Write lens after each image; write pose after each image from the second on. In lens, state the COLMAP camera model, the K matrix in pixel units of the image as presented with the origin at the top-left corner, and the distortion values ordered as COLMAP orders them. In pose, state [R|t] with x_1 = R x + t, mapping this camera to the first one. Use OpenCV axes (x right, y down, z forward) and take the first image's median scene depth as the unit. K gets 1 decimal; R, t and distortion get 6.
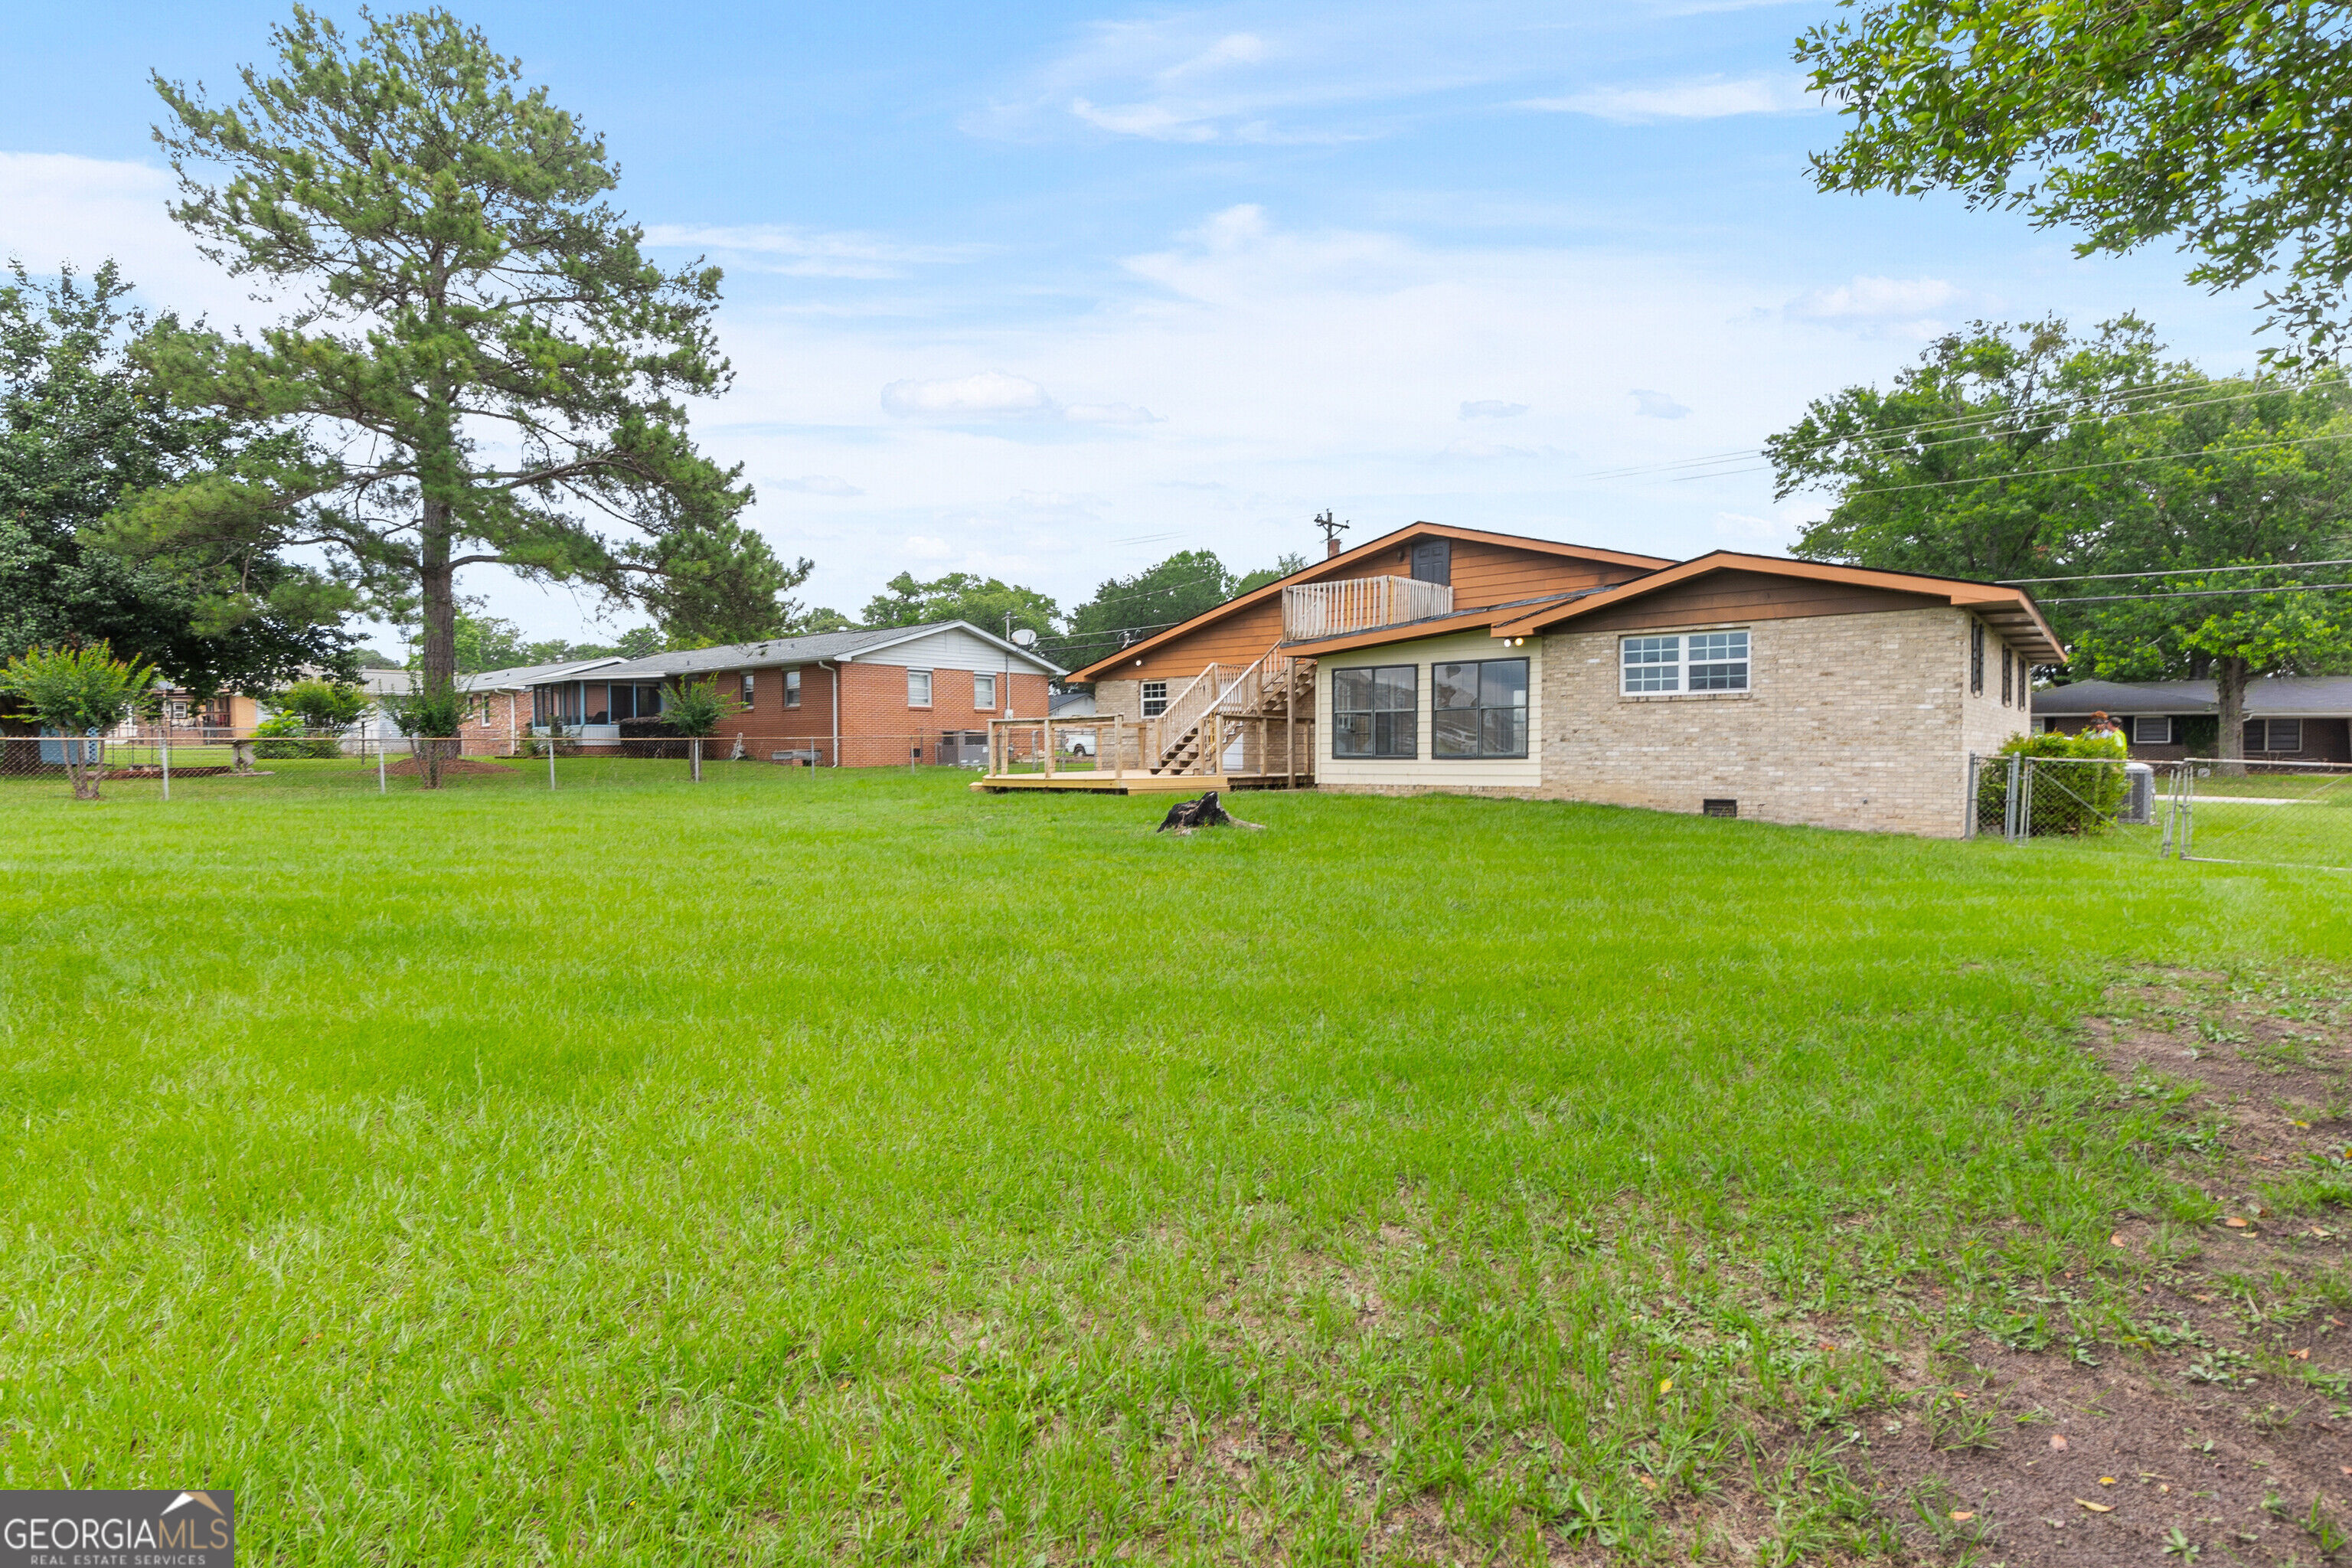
lens RADIAL K [[1094.2, 0, 1176.0], [0, 1094.2, 784.0], [0, 0, 1]] dist [-0.000418, -0.000016]
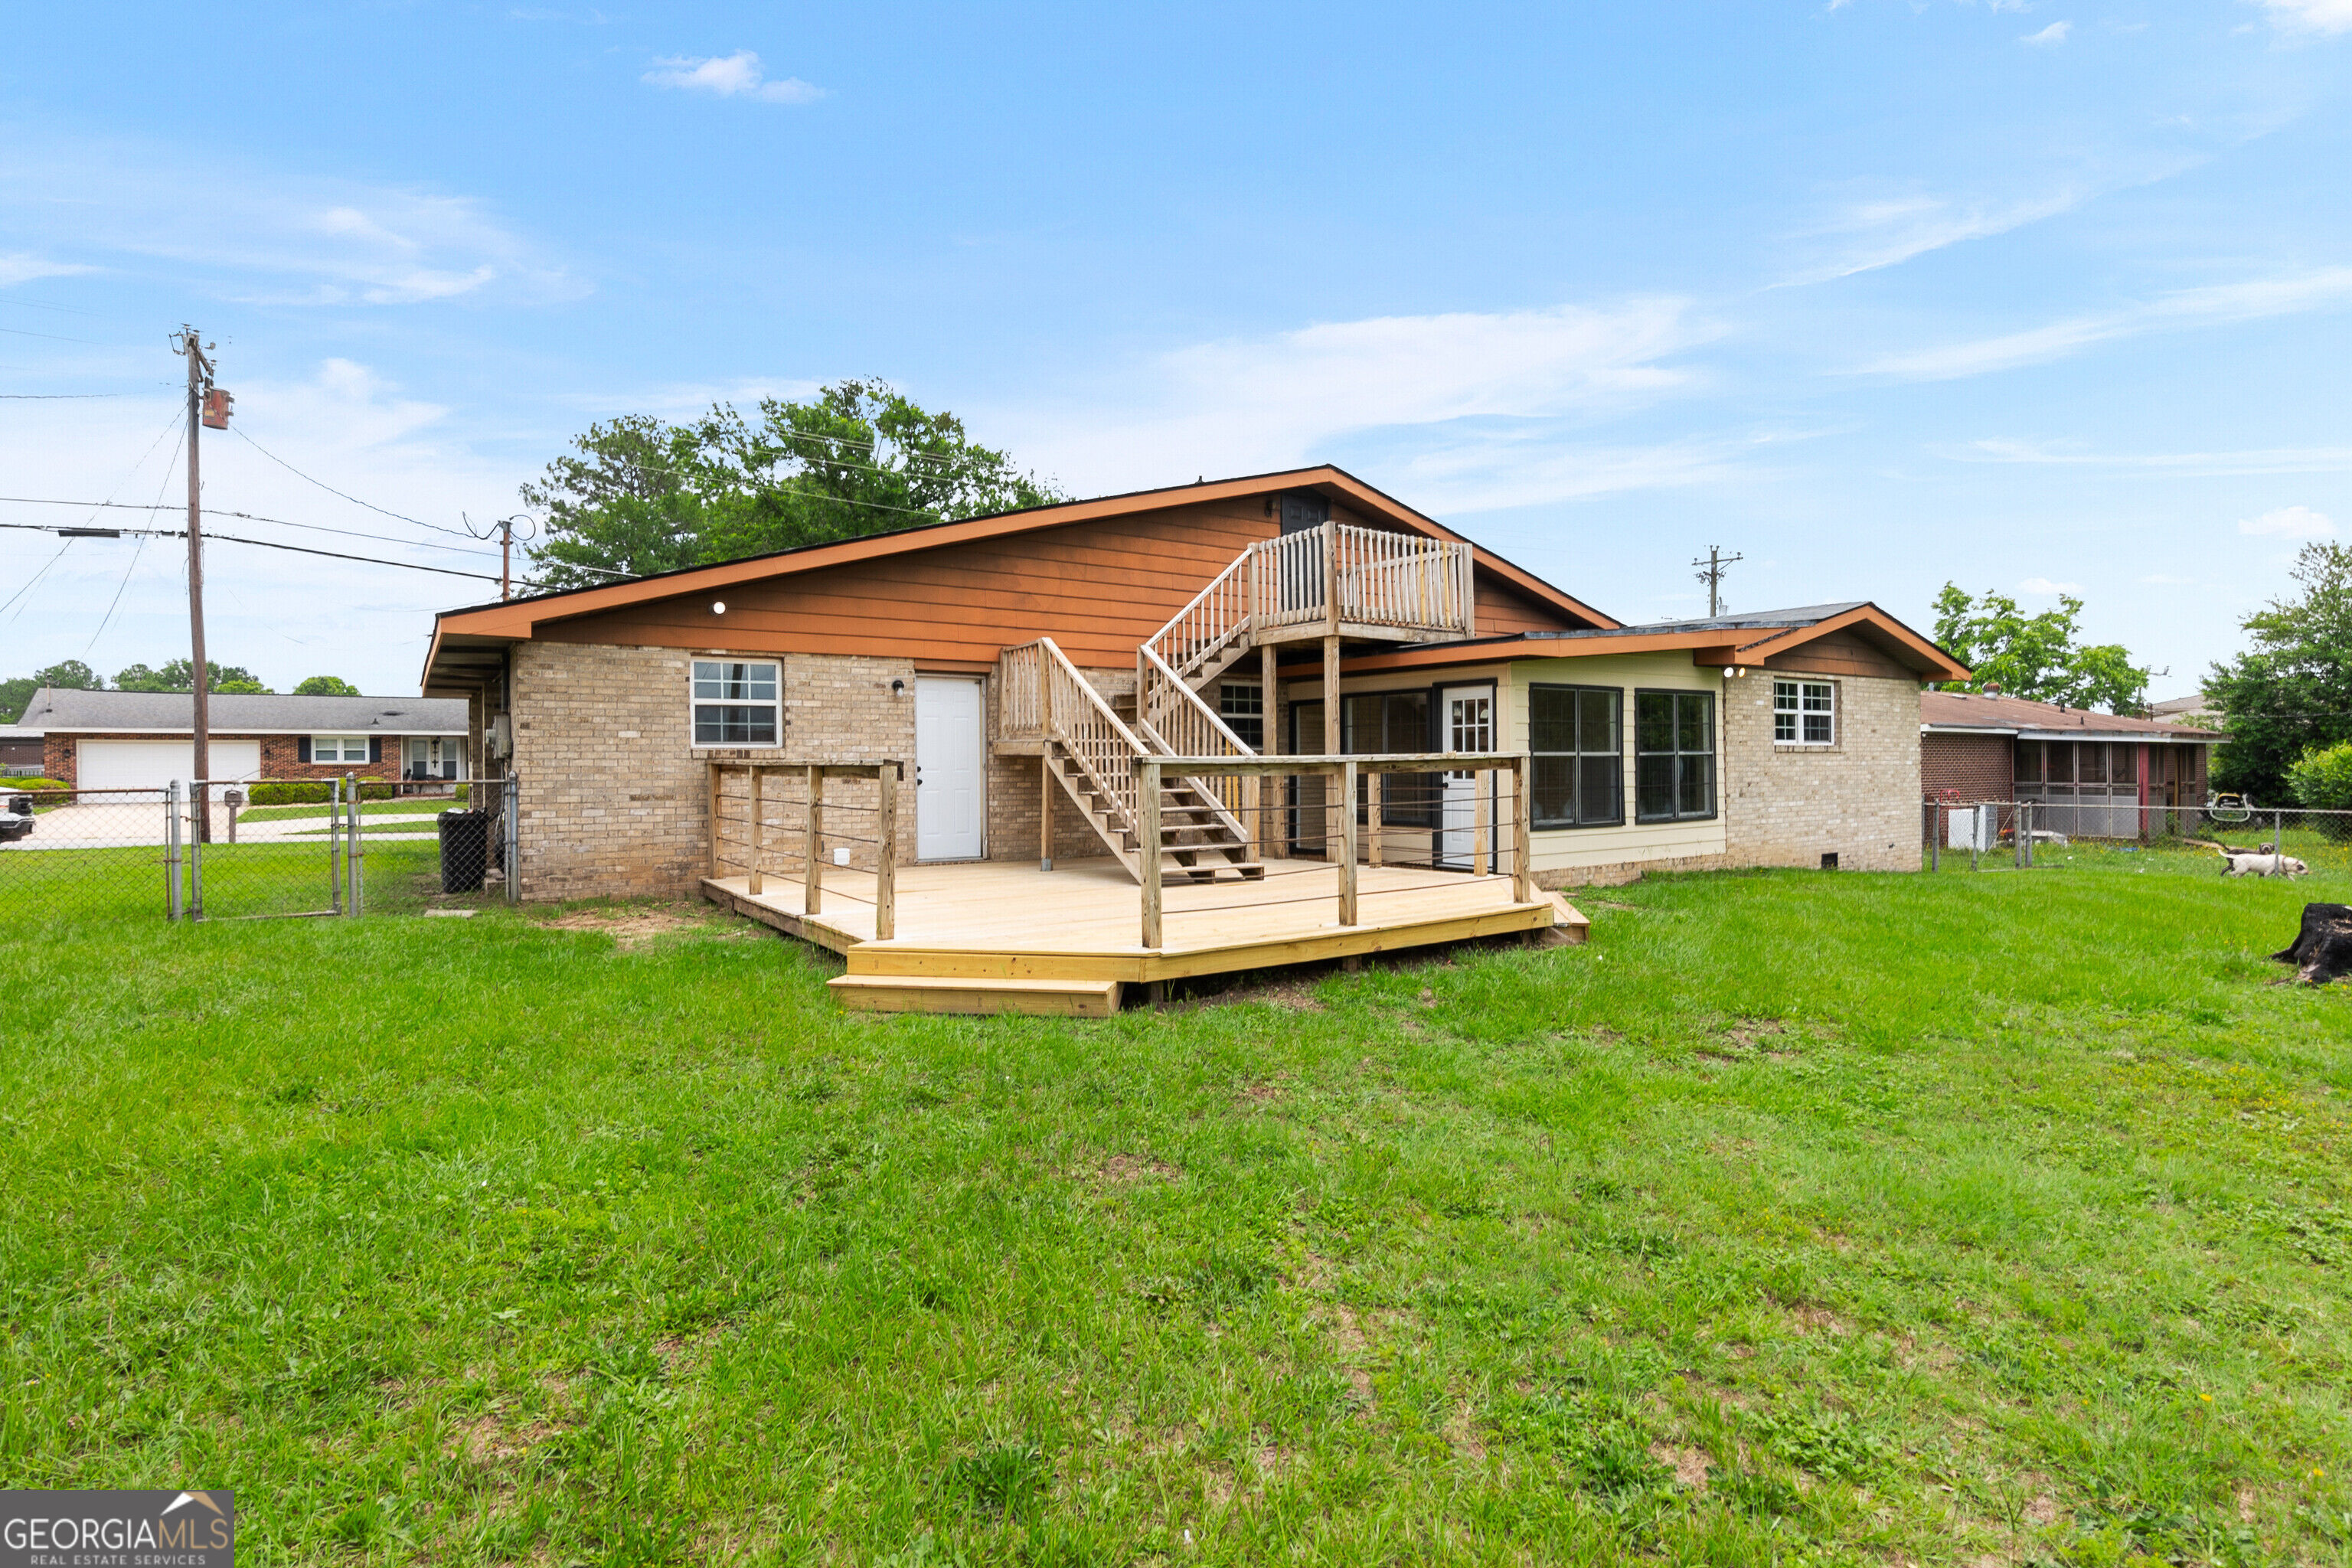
lens RADIAL K [[1094.2, 0, 1176.0], [0, 1094.2, 784.0], [0, 0, 1]] dist [-0.000418, -0.000016]
pose [[0.274018, -0.000922, 0.961724, -0.545812], [0.050735, 0.998621, -0.013499, -0.057633], [-0.960386, 0.052492, 0.273686, 1.158540]]
